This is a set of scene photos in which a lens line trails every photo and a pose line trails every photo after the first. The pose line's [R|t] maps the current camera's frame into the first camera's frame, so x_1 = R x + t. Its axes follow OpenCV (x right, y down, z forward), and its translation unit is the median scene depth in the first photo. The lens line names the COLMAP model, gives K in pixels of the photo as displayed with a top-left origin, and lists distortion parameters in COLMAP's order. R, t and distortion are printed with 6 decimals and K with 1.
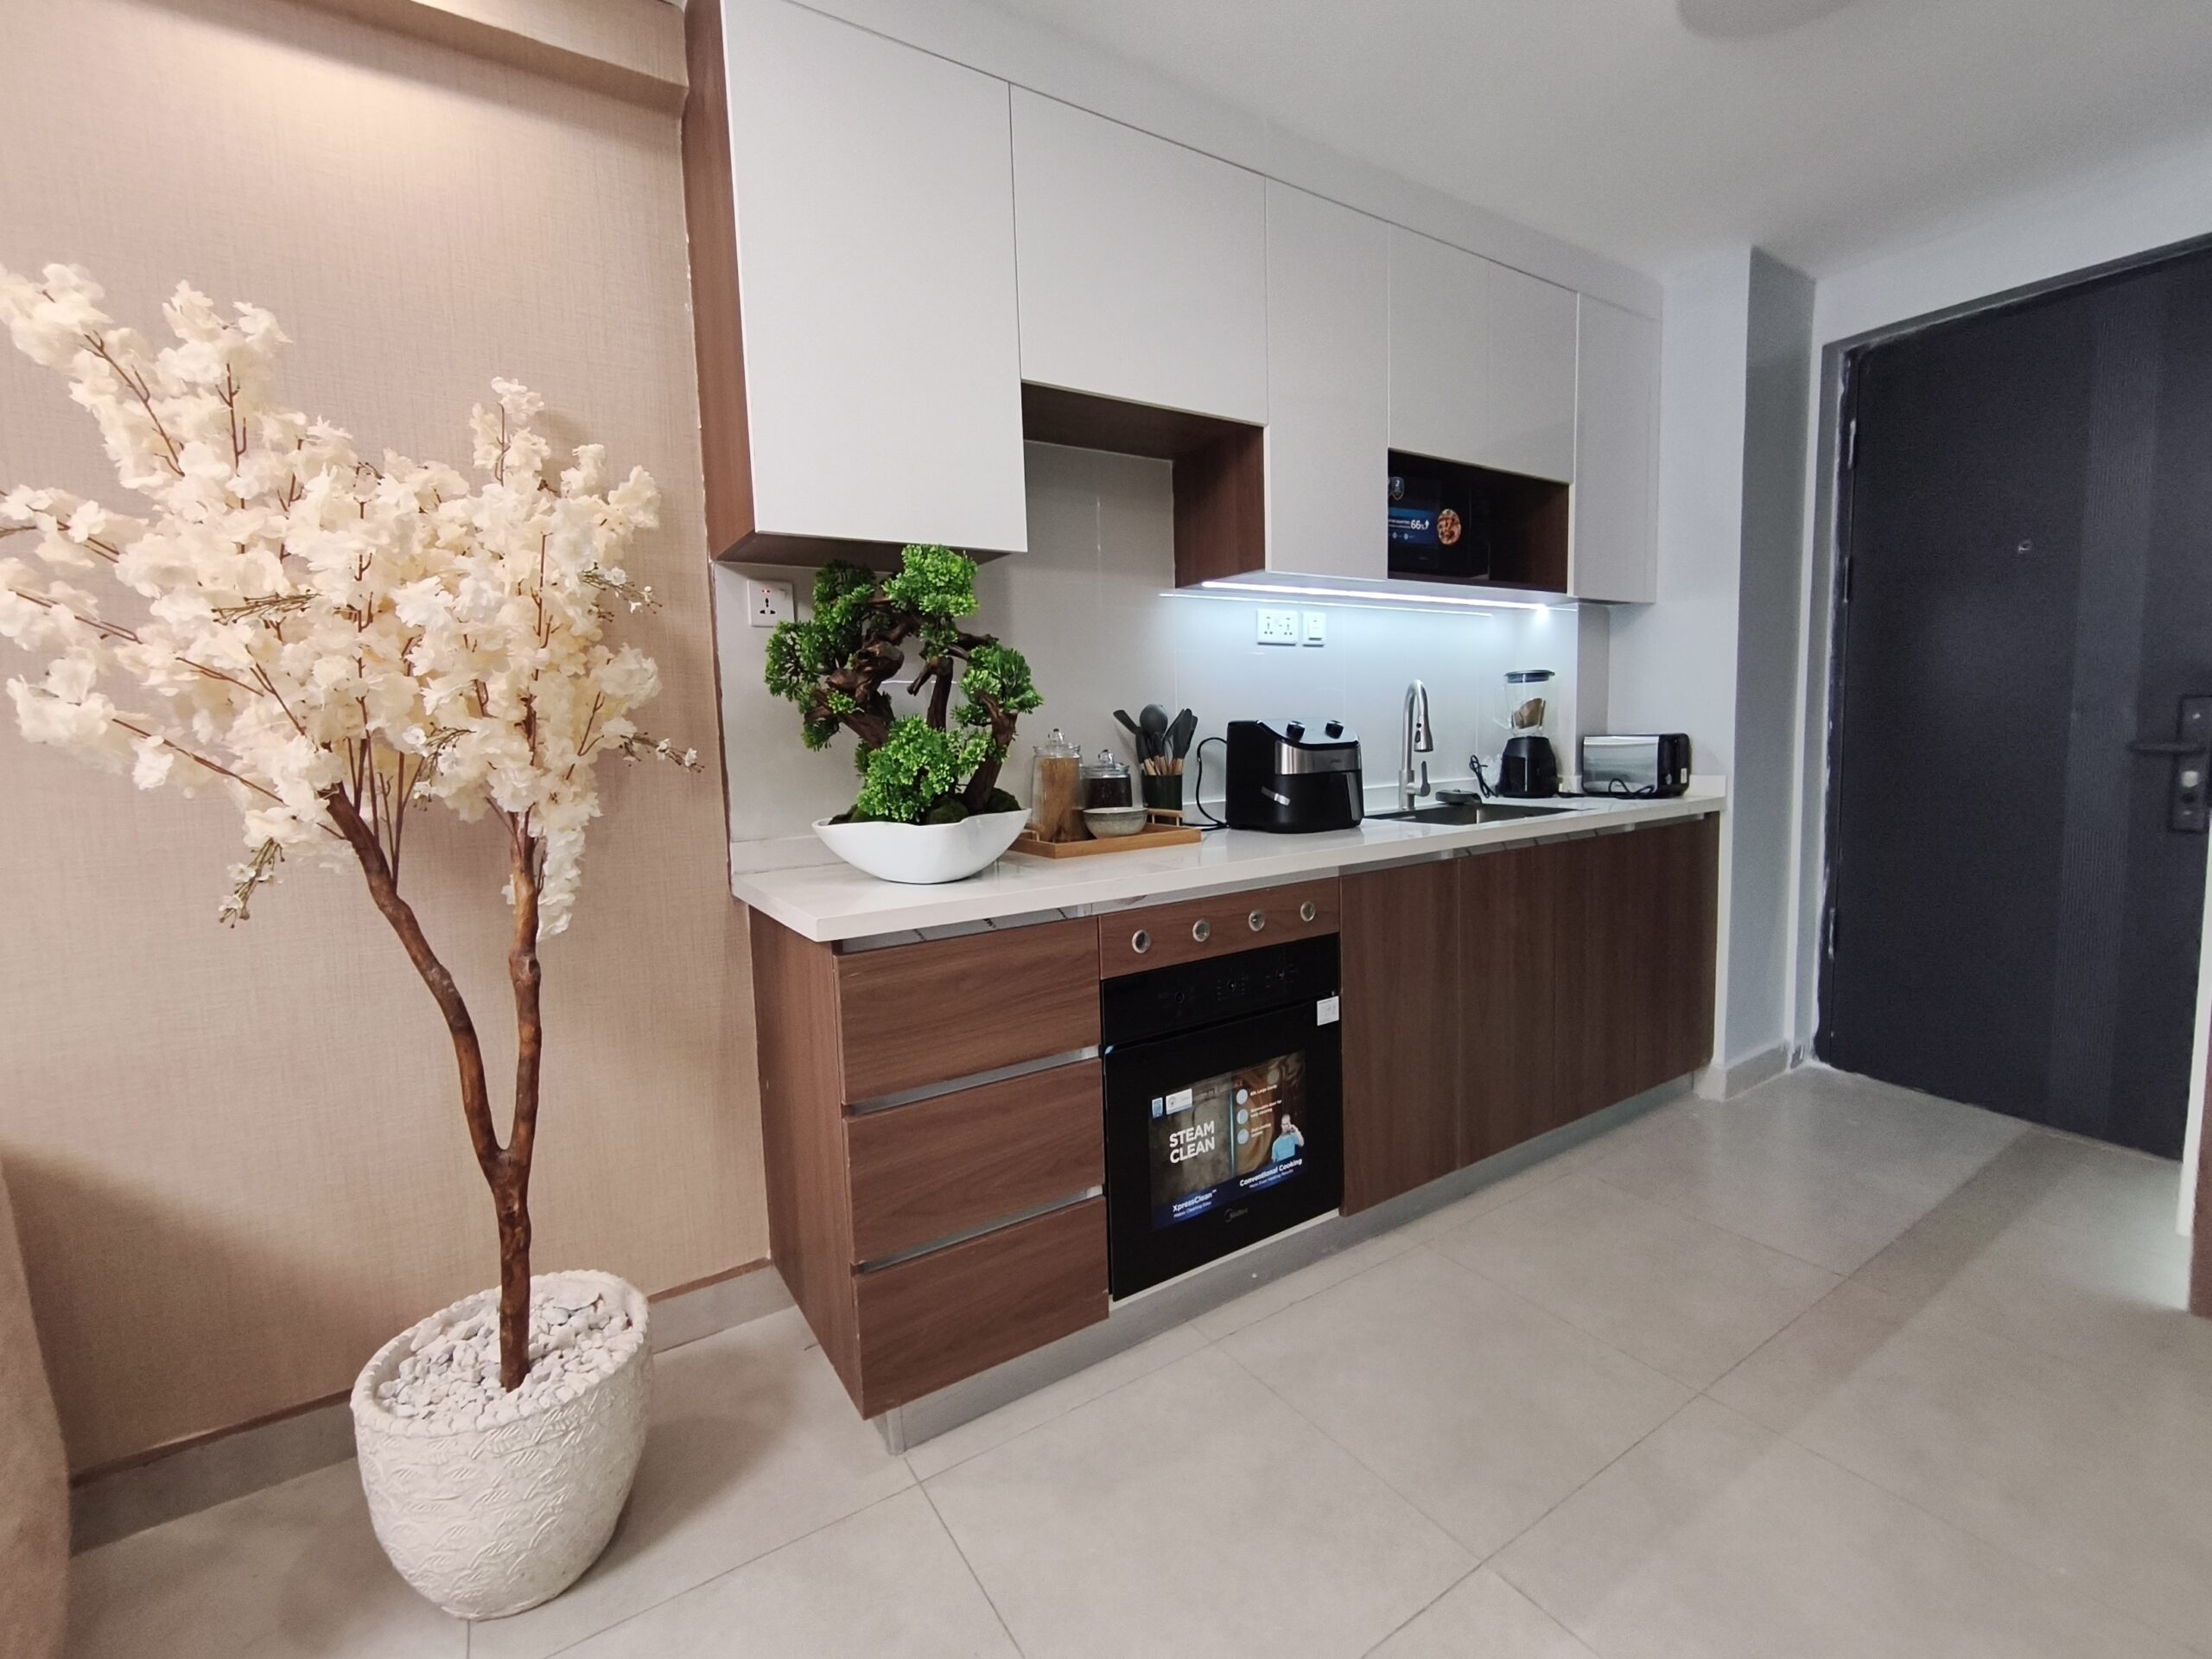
lens RADIAL K [[958.4, 0, 1092.6], [0, 958.4, 819.2], [0, 0, 1]] dist [0.002417, 0.000086]
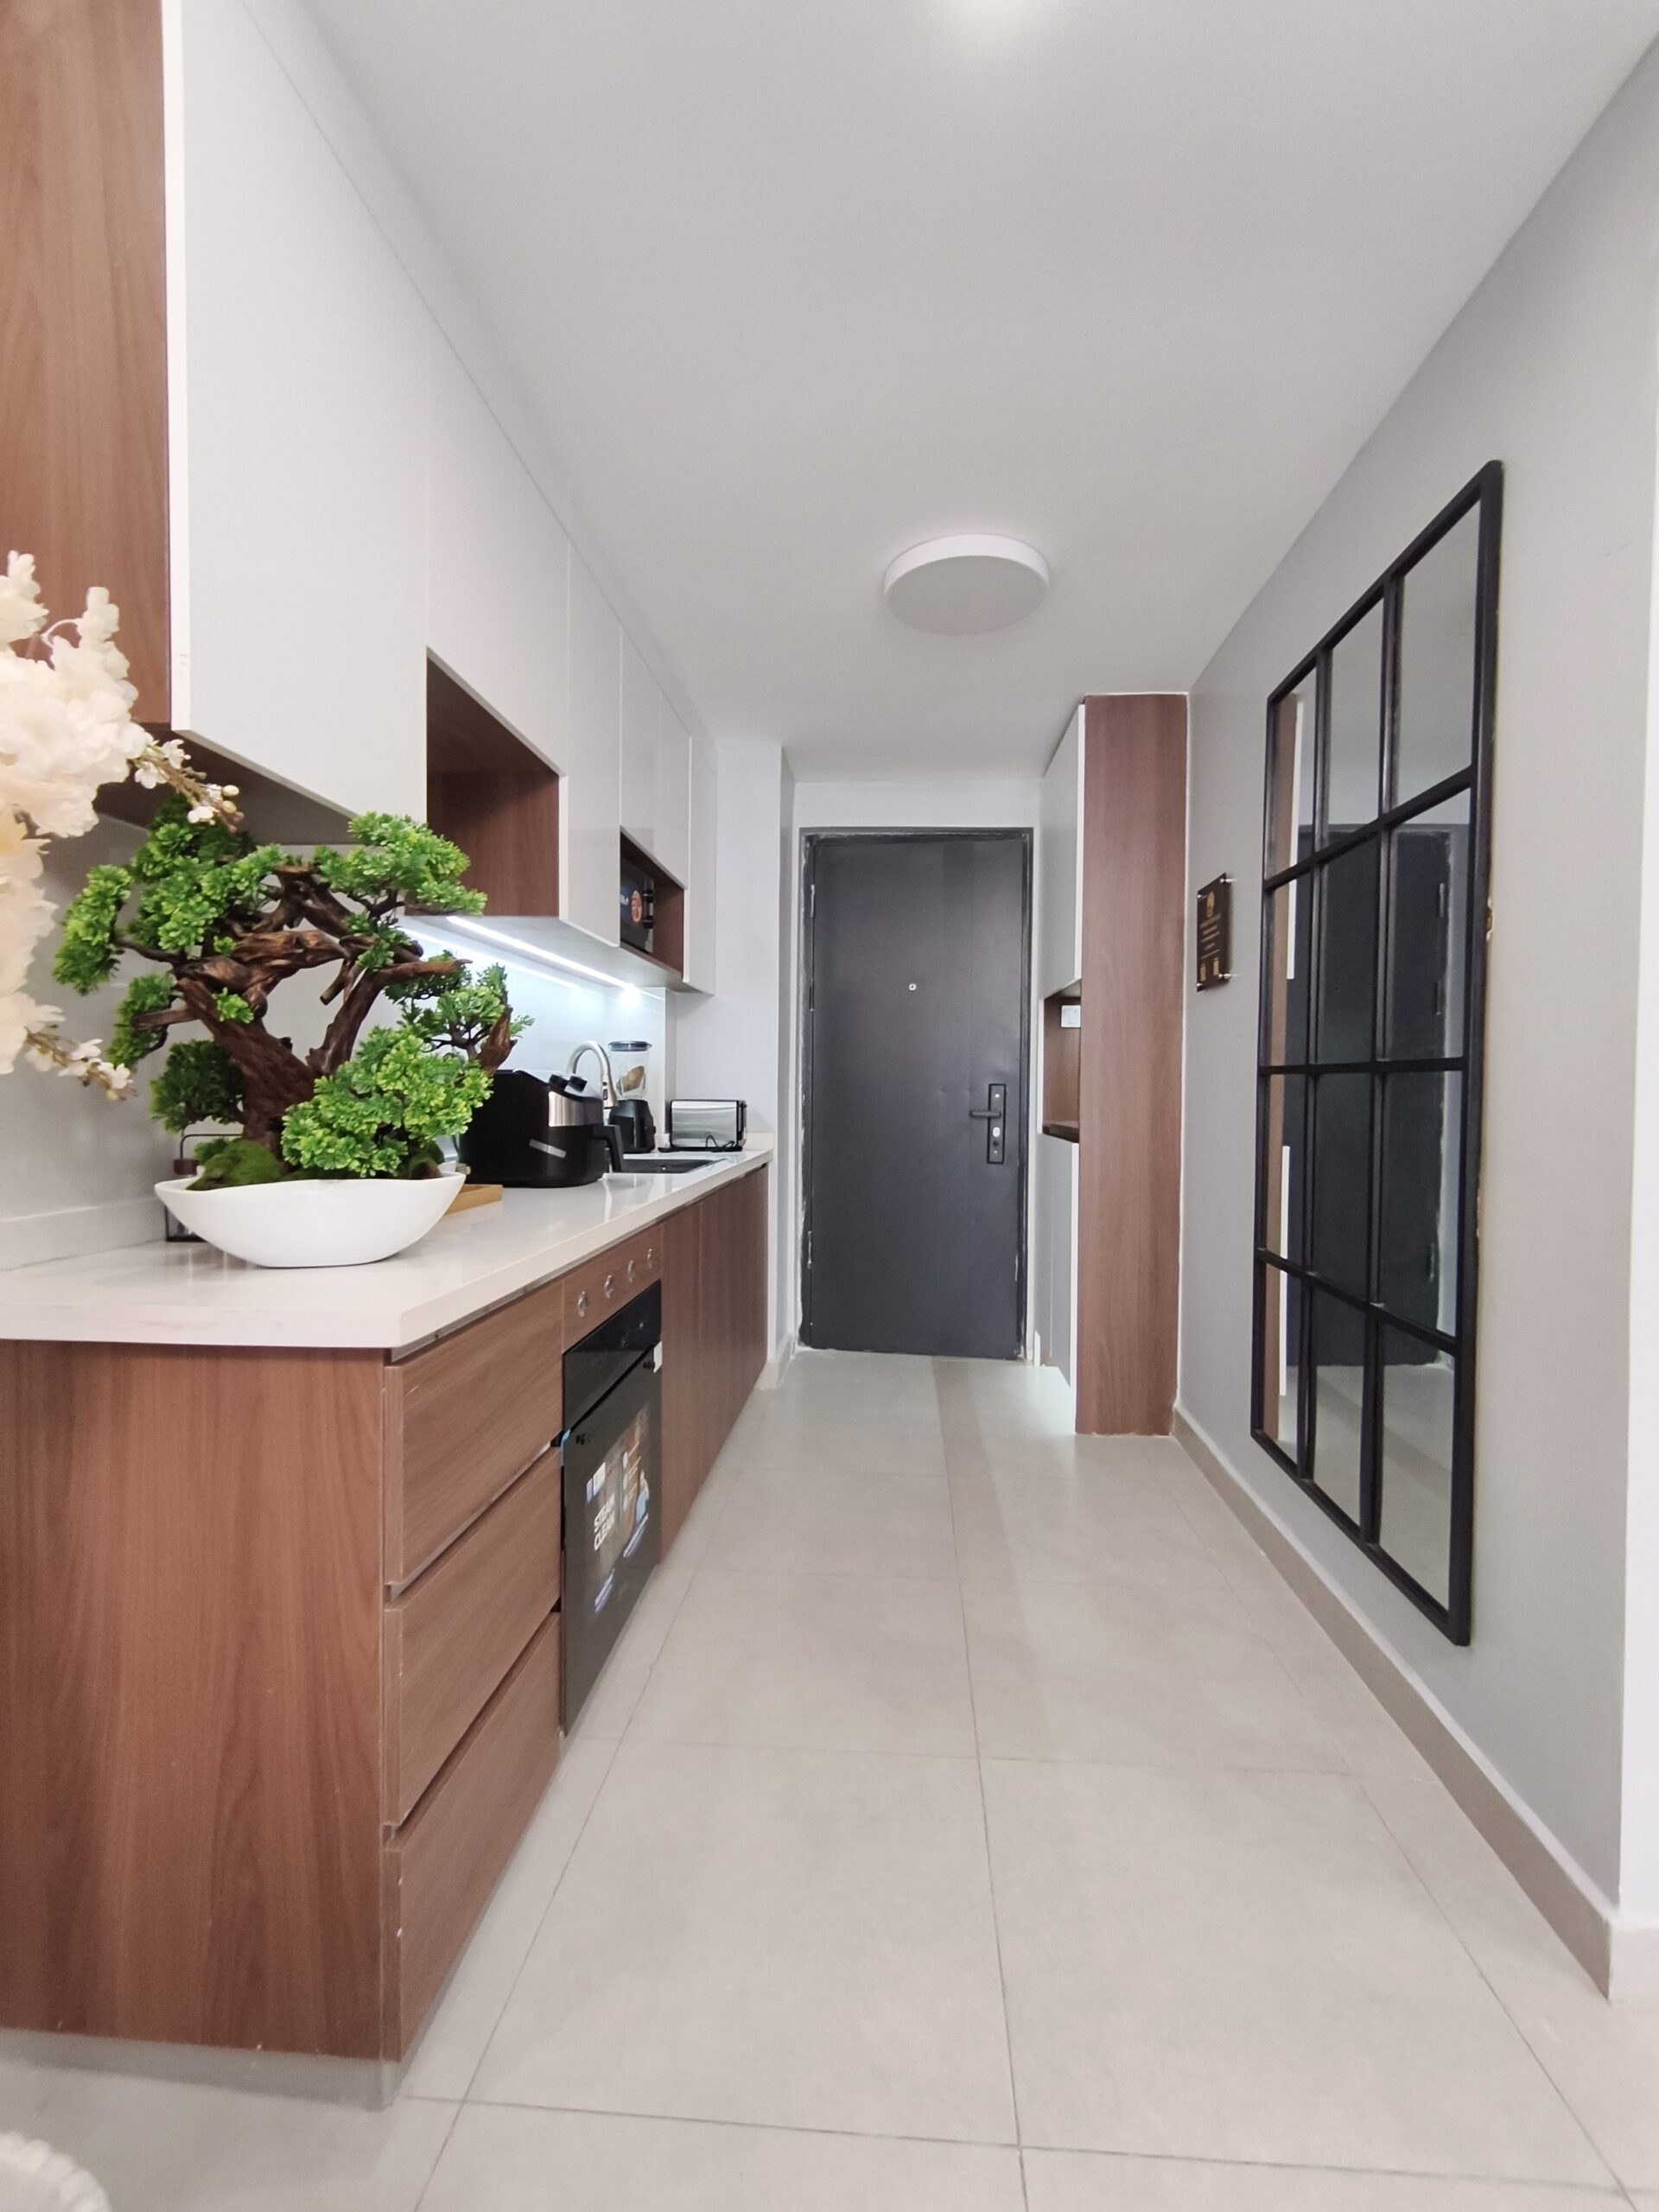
lens RADIAL K [[966.3, 0, 751.8], [0, 966.3, 1117.5], [0, 0, 1]] dist [-0.003127, -0.000381]
pose [[0.625887, 0.016083, 0.779748, -0.496100], [0.048502, 0.997049, -0.059497, 0.013662], [-0.778404, 0.075058, 0.623260, 0.269760]]
